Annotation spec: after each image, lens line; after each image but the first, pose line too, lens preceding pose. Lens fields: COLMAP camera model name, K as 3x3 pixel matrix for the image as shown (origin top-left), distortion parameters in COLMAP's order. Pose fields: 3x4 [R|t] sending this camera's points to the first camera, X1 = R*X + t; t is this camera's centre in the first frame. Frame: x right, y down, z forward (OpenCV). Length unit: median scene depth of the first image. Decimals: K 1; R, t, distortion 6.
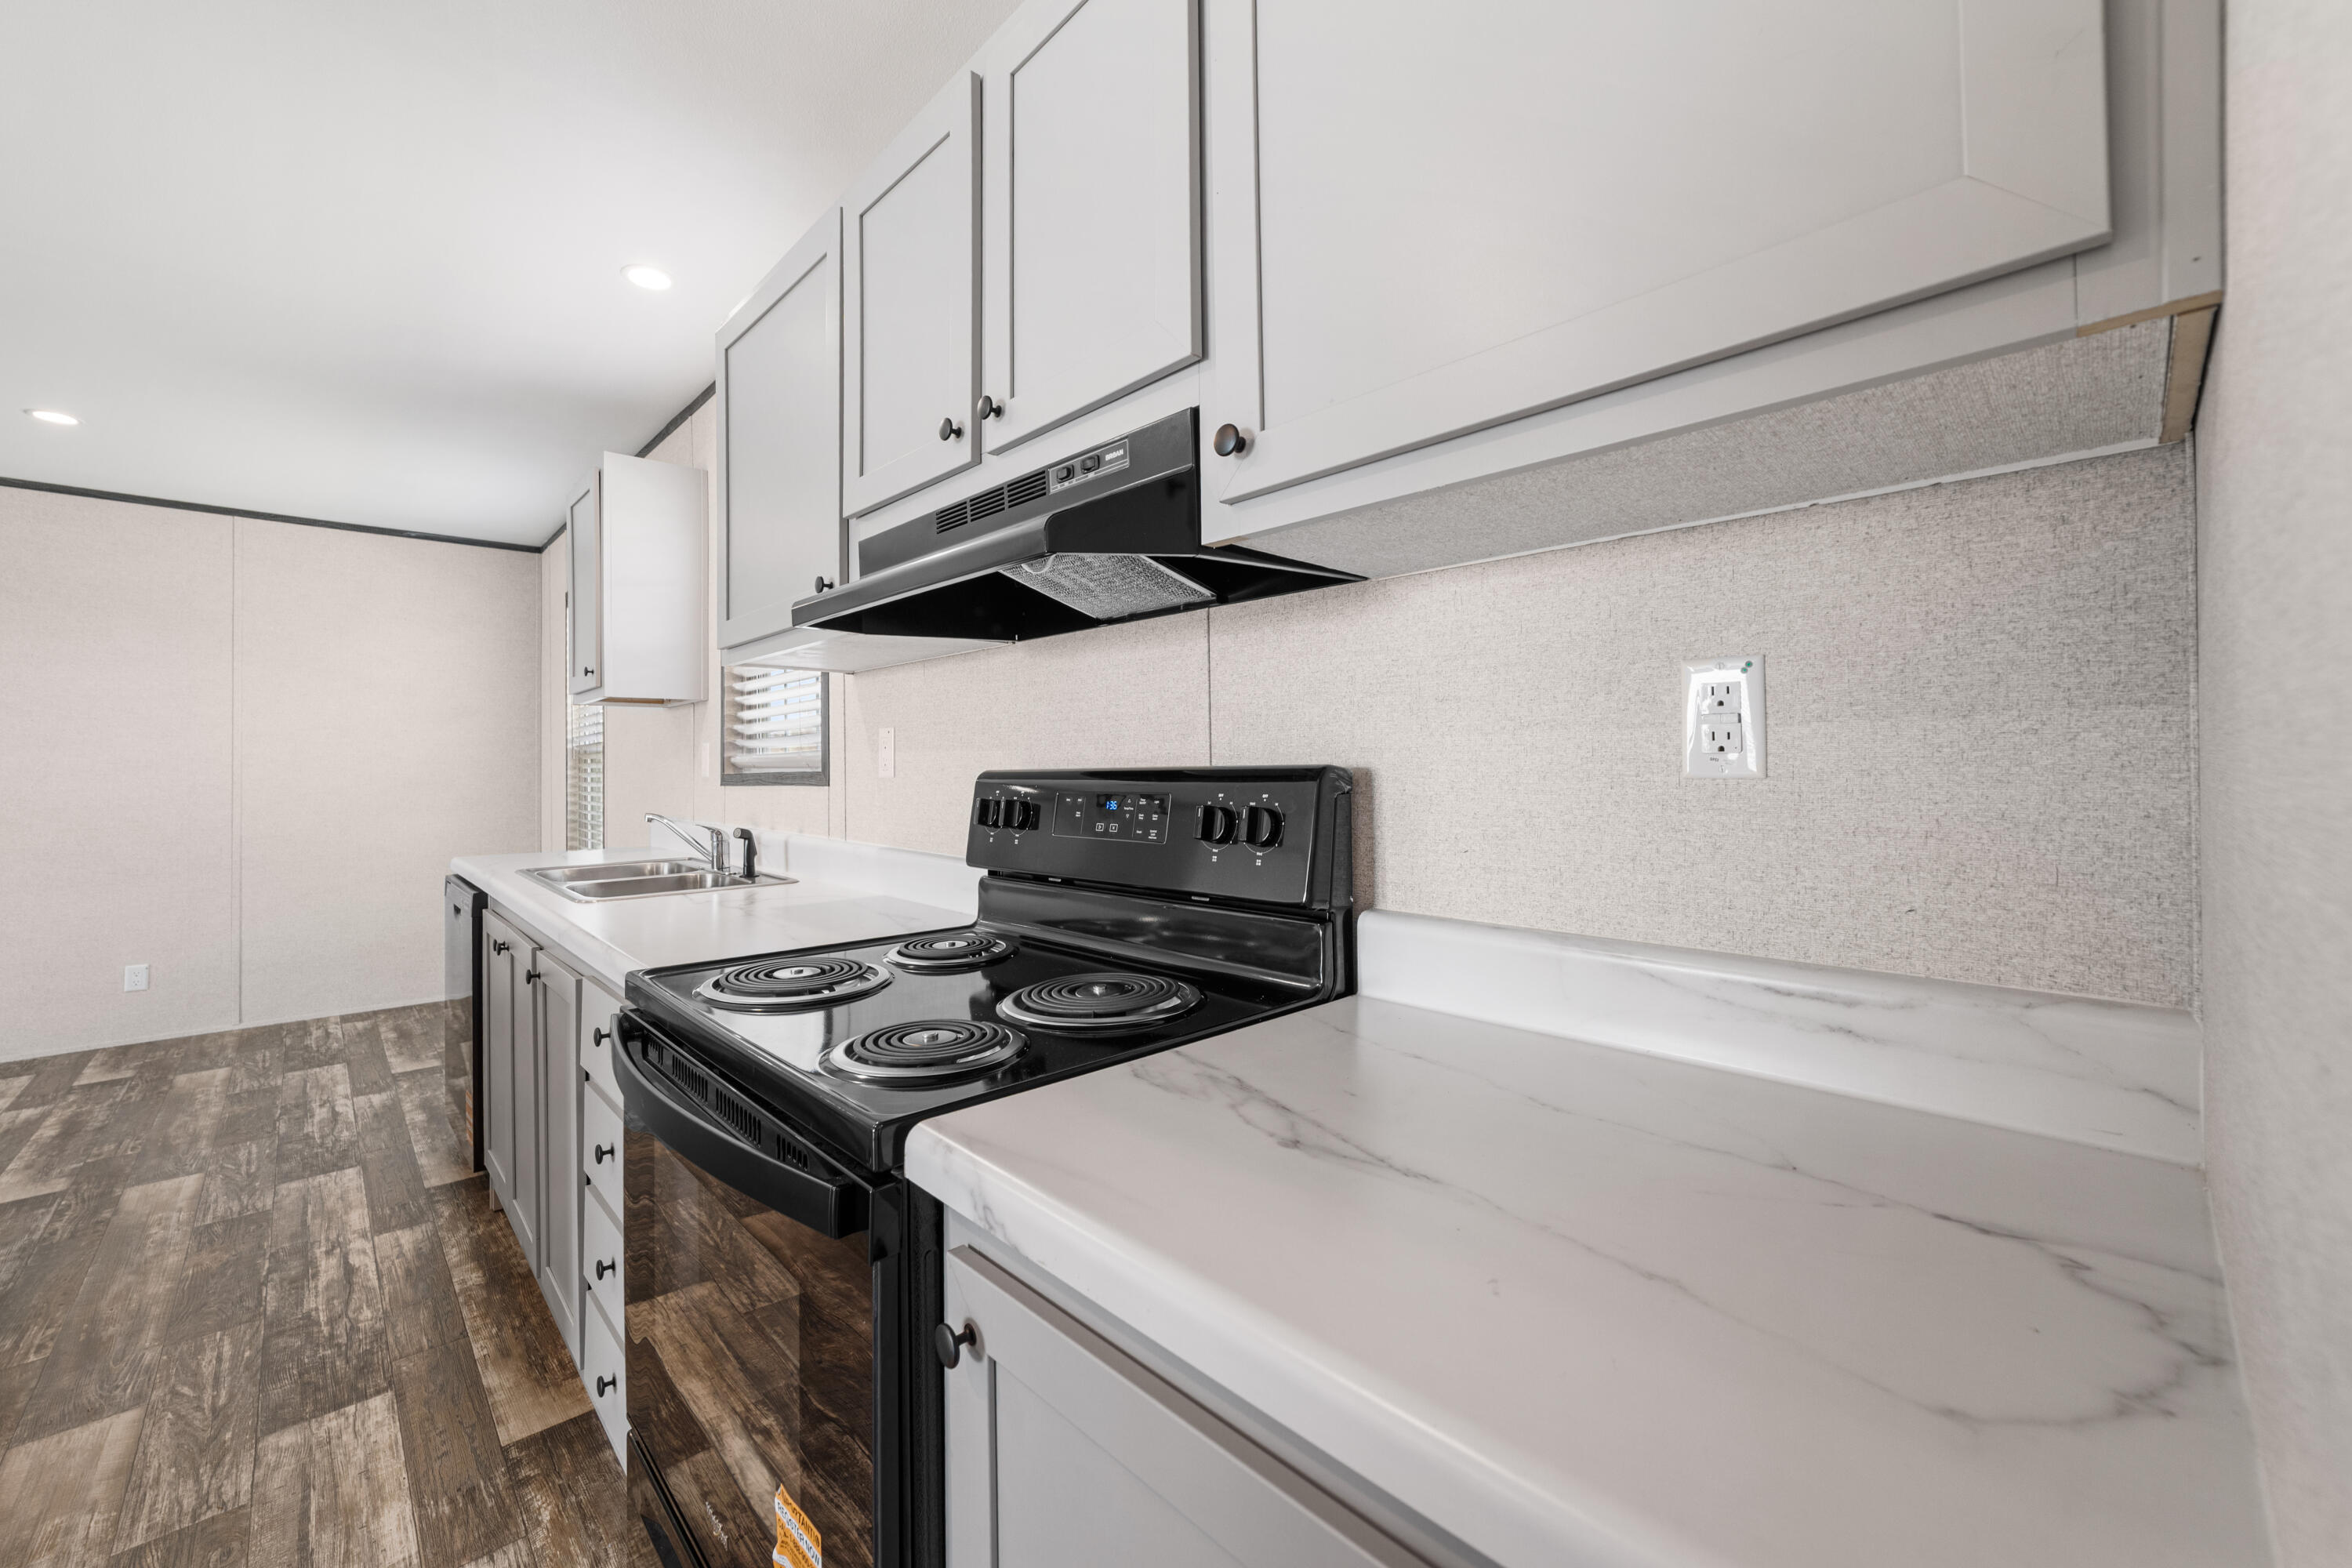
lens RADIAL K [[946.8, 0, 1092.4], [0, 946.8, 678.2], [0, 0, 1]] dist [-0.008326, 0.004109]
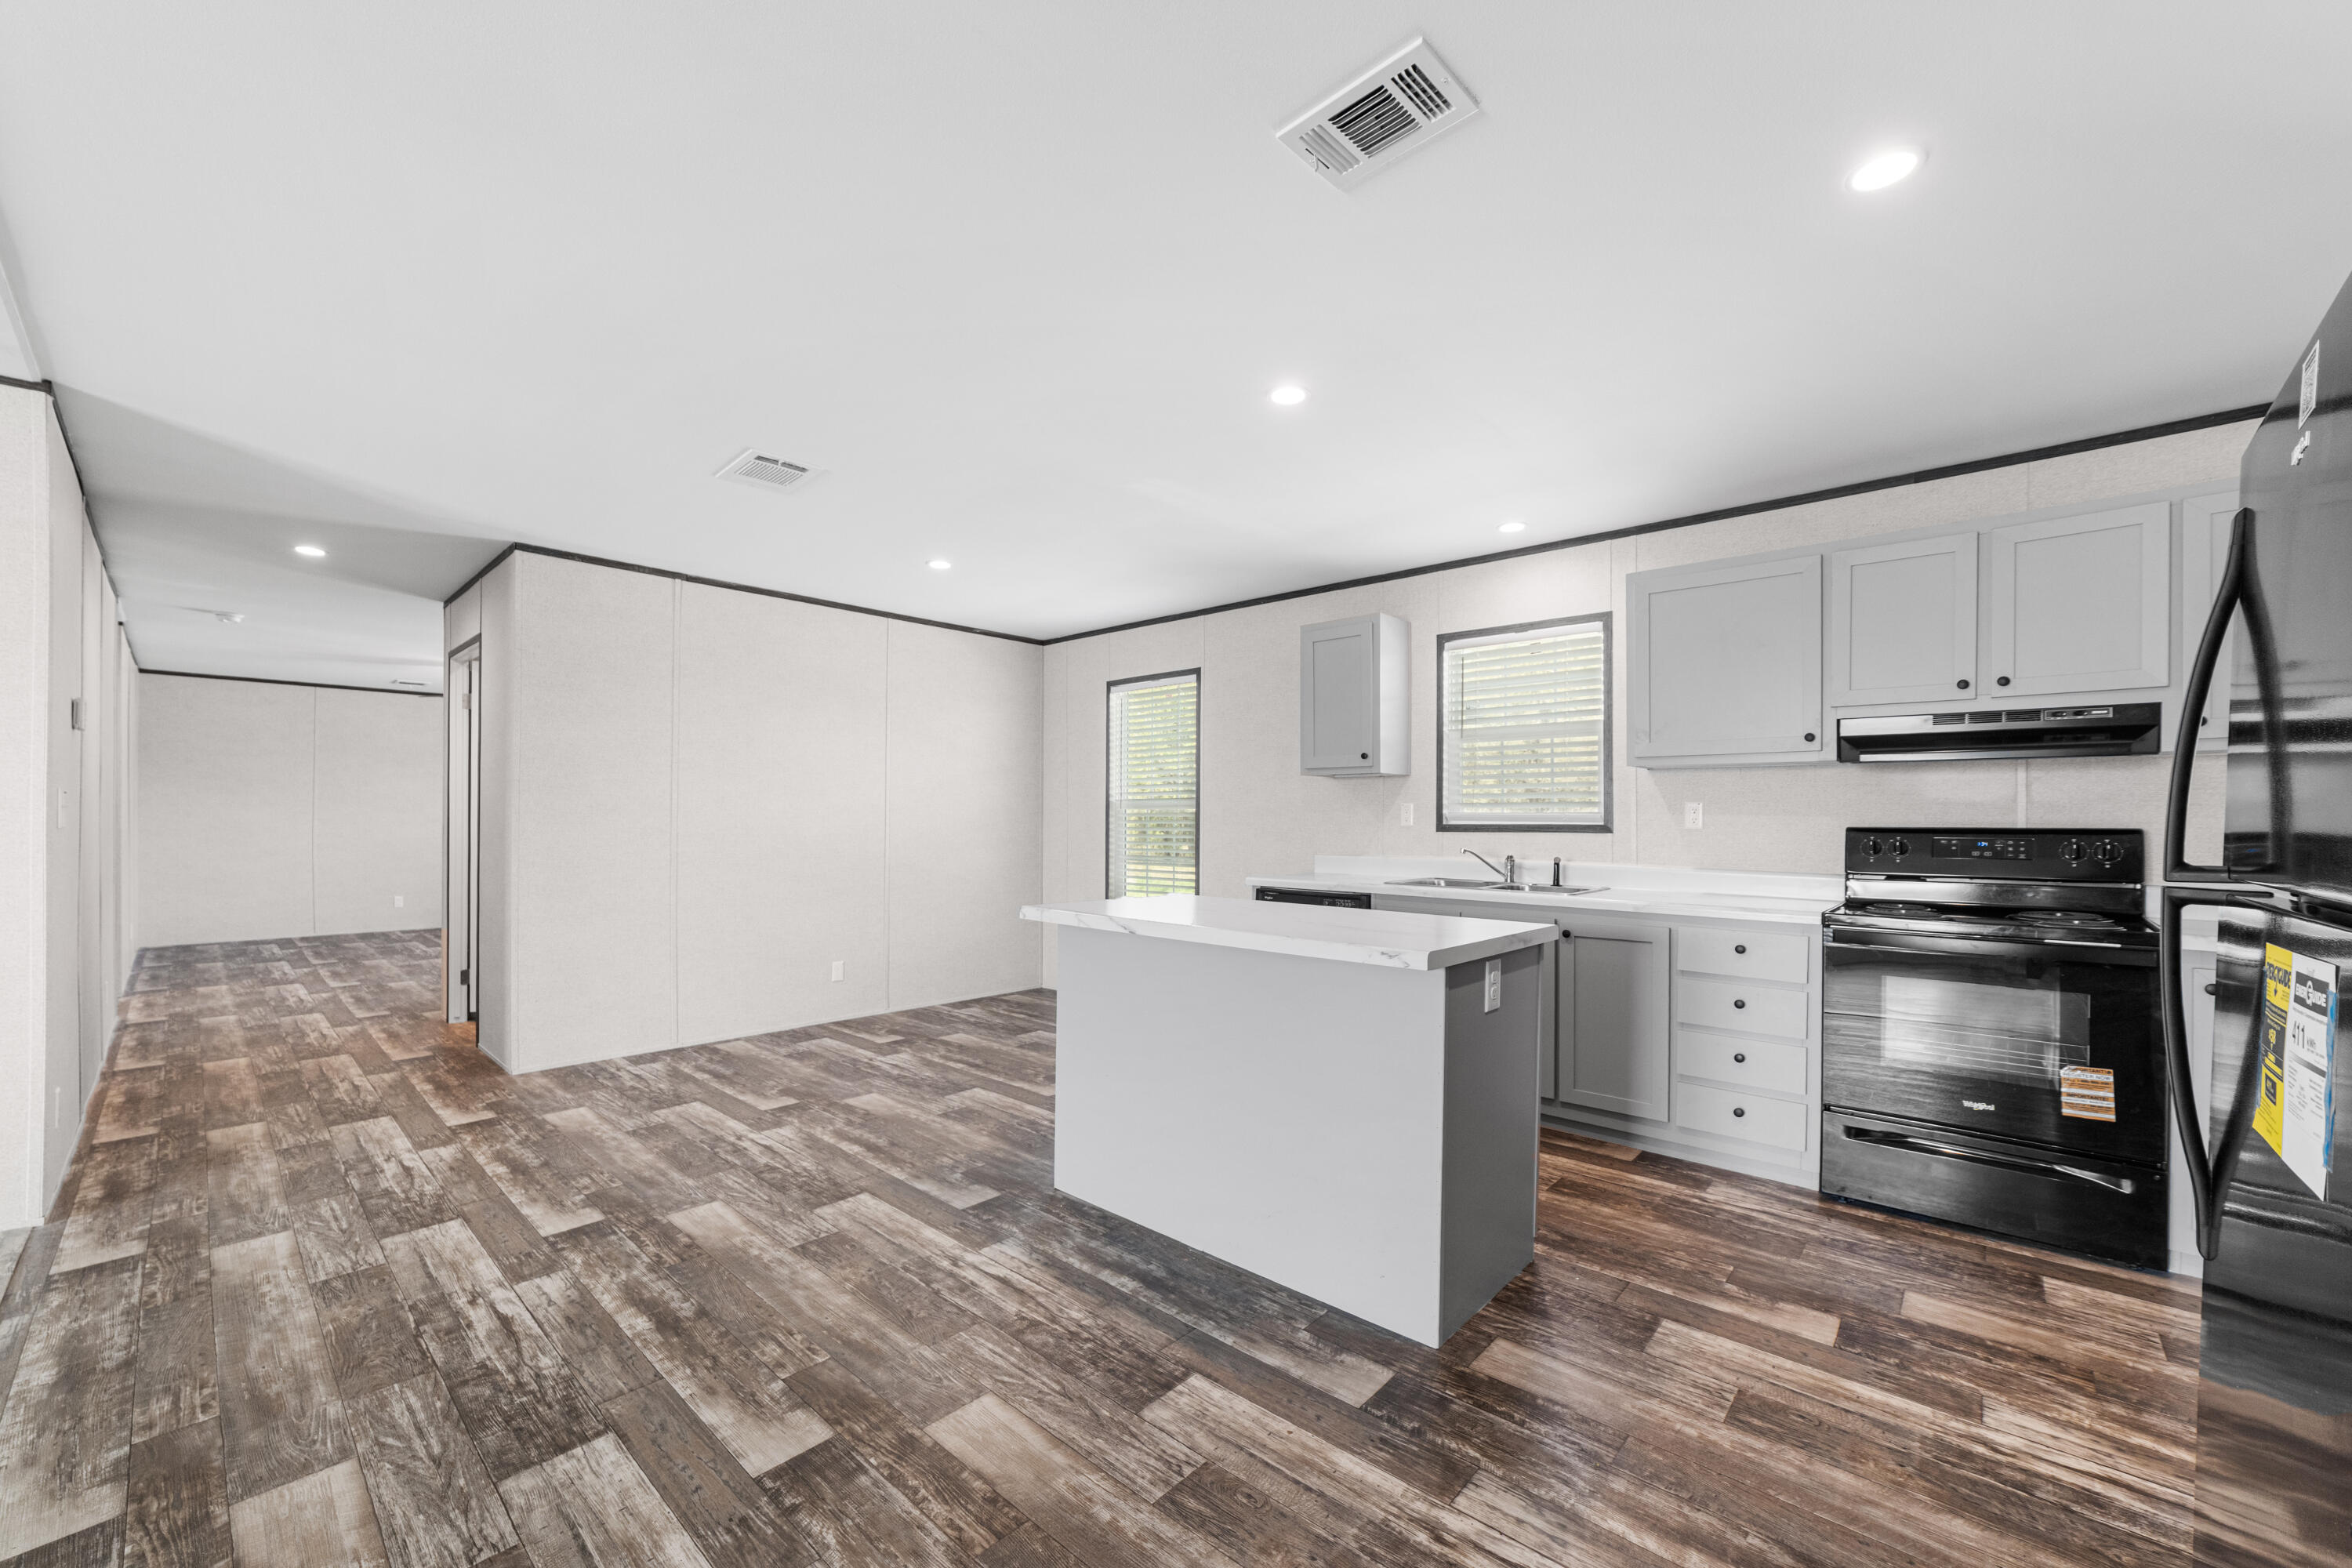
lens RADIAL K [[946.8, 0, 1110.8], [0, 946.8, 744.2], [0, 0, 1]] dist [-0.008326, 0.004109]
pose [[0.996138, 0.016118, 0.086314, -0.278303], [-0.017622, 0.999705, 0.016690, 0.000479], [-0.086019, -0.018147, 0.996128, -0.024865]]
